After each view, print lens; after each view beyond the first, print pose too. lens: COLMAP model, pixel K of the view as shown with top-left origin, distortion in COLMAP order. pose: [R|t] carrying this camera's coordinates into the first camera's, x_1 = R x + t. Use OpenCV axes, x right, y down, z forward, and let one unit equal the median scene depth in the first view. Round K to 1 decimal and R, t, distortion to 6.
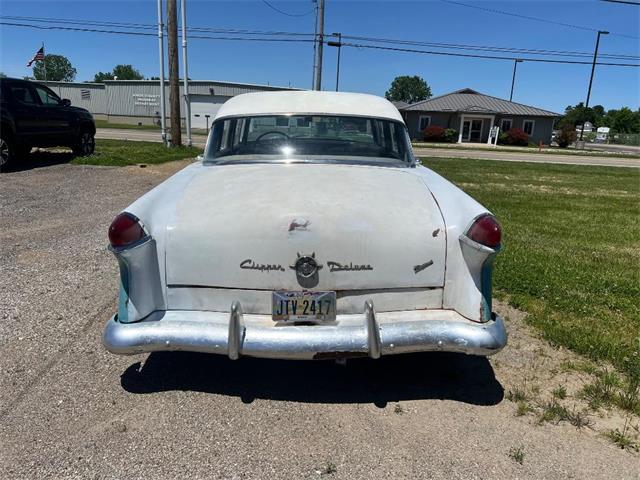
lens RADIAL K [[480.6, 0, 322.6], [0, 480.6, 239.2], [0, 0, 1]] dist [0.065183, -0.066890]
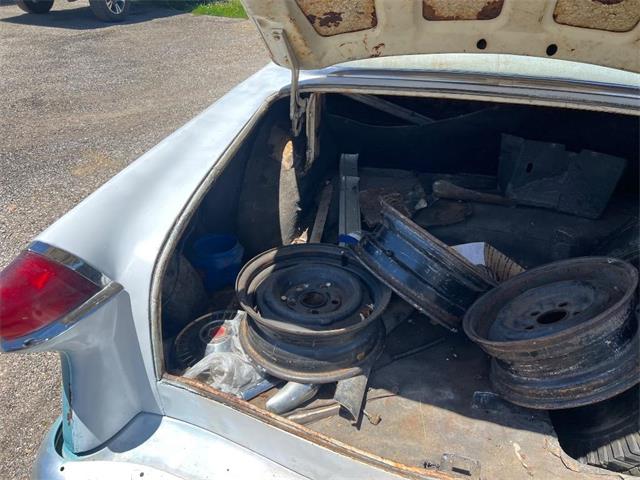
lens RADIAL K [[480.6, 0, 315.8], [0, 480.6, 239.8], [0, 0, 1]] dist [0.065183, -0.066890]
pose [[0.952618, 0.157891, -0.259980, -0.076786], [-0.076656, 0.951753, 0.297136, -0.192626], [0.294352, -0.263128, 0.918761, 0.672033]]
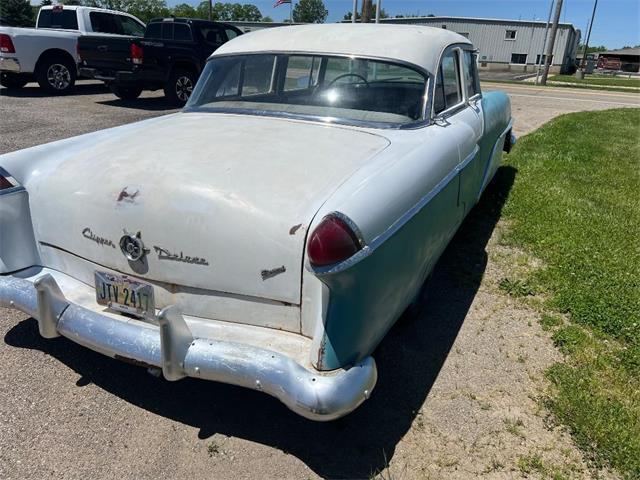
lens RADIAL K [[480.6, 0, 320.4], [0, 480.6, 243.0], [0, 0, 1]] dist [0.065183, -0.066890]
pose [[0.893091, 0.157938, -0.421240, 0.583905], [-0.106406, 0.983940, 0.143318, -0.099783], [0.437111, -0.083174, 0.895554, 0.407560]]
